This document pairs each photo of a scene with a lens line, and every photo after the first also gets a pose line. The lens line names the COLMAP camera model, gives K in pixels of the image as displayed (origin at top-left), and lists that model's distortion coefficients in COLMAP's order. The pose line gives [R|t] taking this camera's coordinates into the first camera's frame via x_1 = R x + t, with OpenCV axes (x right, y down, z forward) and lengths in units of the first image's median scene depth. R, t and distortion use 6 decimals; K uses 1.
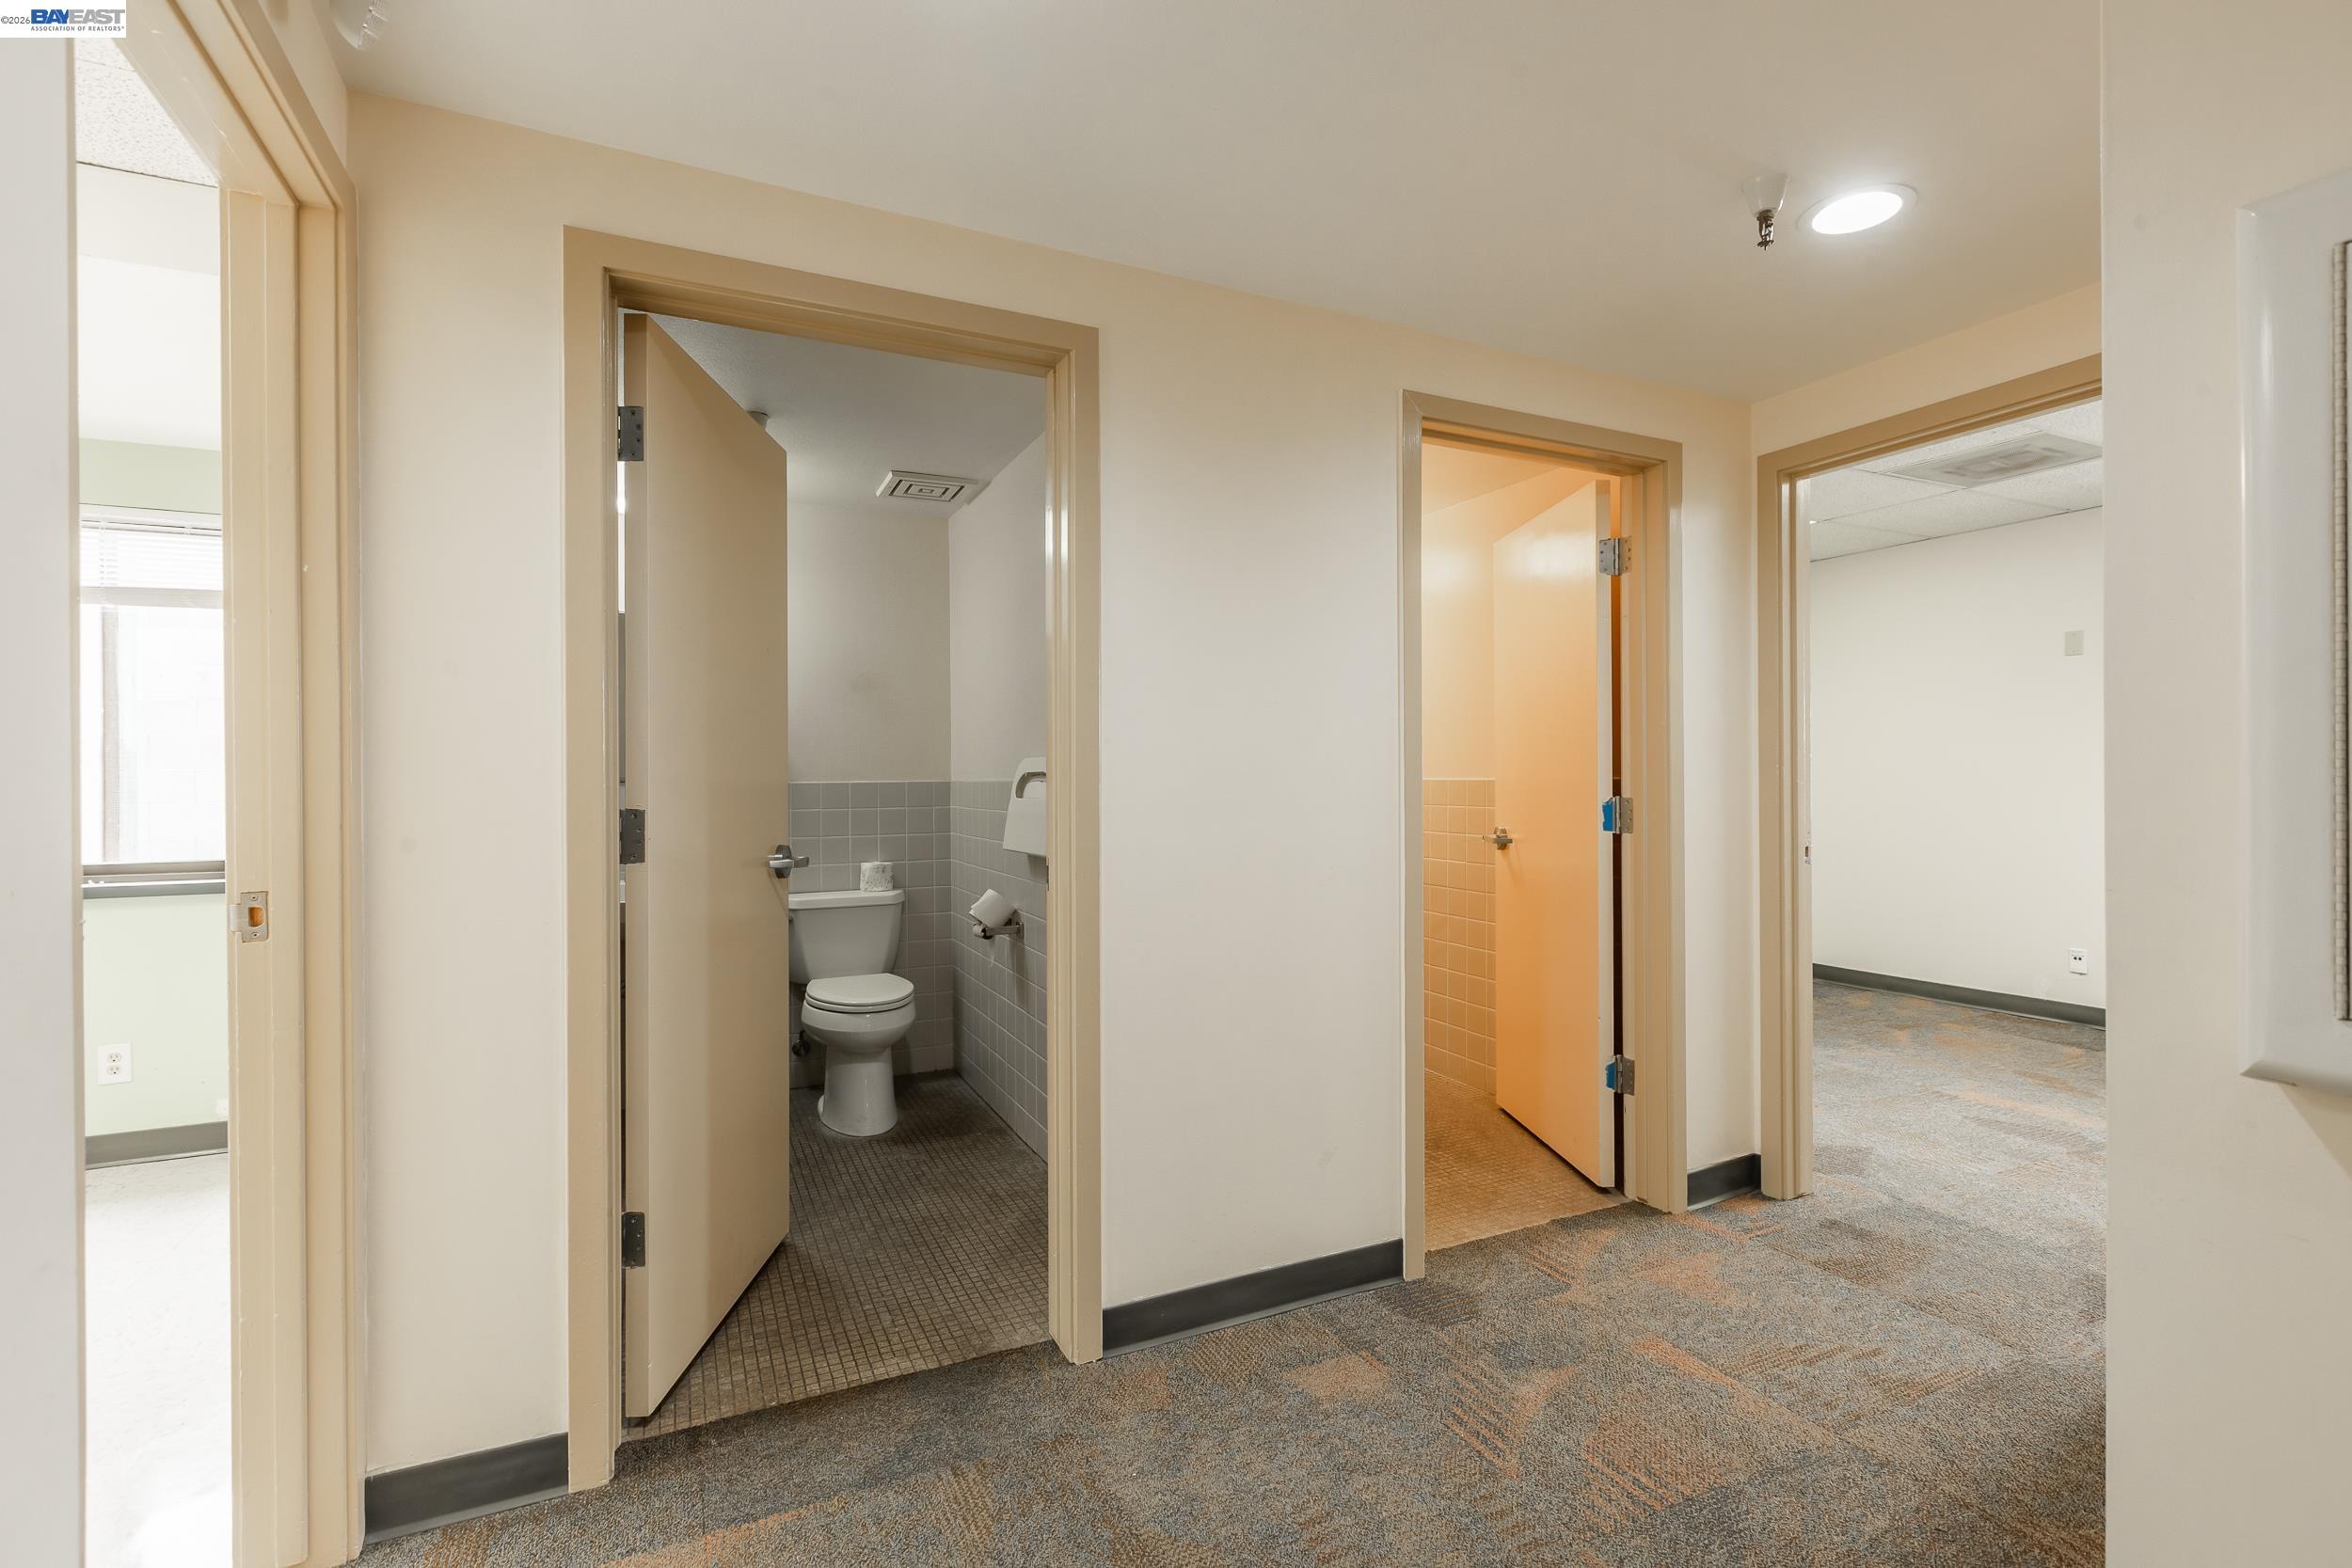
lens RADIAL K [[1075.4, 0, 1199.1], [0, 1075.4, 776.7], [0, 0, 1]] dist [-0.000854, 0.002136]
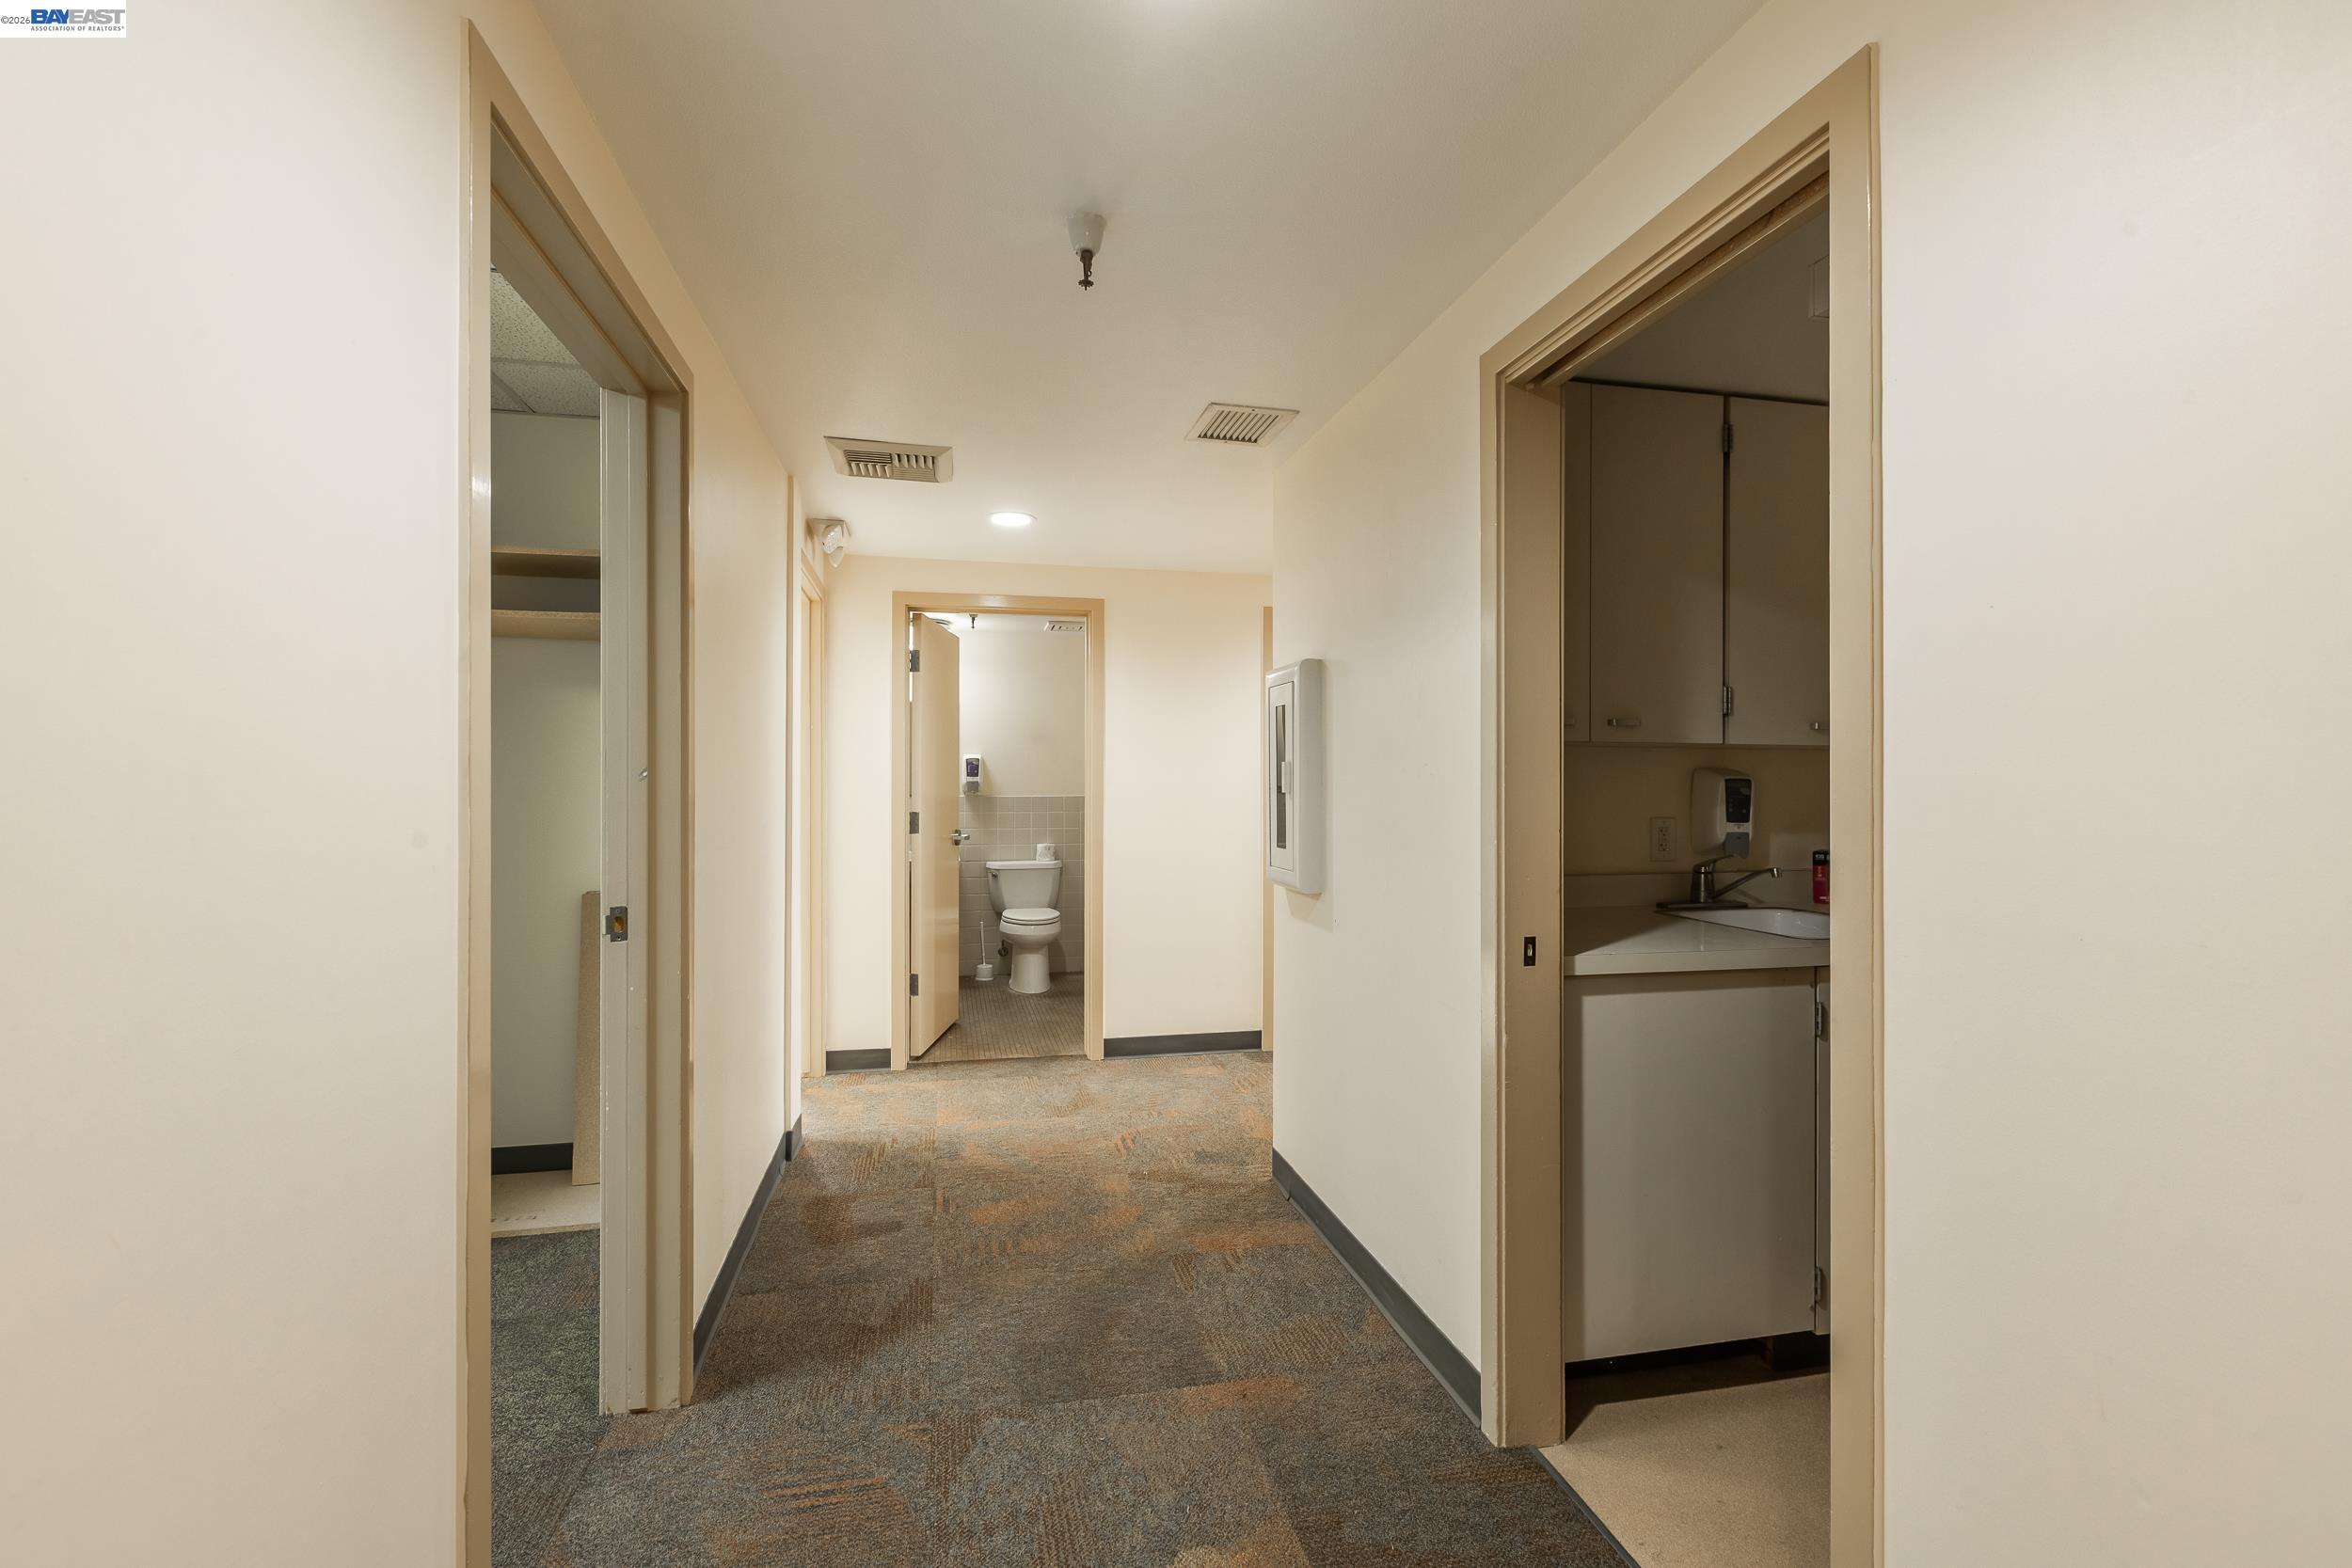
lens RADIAL K [[1075.4, 0, 1164.0], [0, 1075.4, 777.6], [0, 0, 1]] dist [-0.000854, 0.002136]
pose [[0.966705, 0.004290, -0.255857, 0.435633], [-0.005089, 0.999984, -0.002462, -0.029533], [0.255842, 0.003682, 0.966712, -0.820522]]
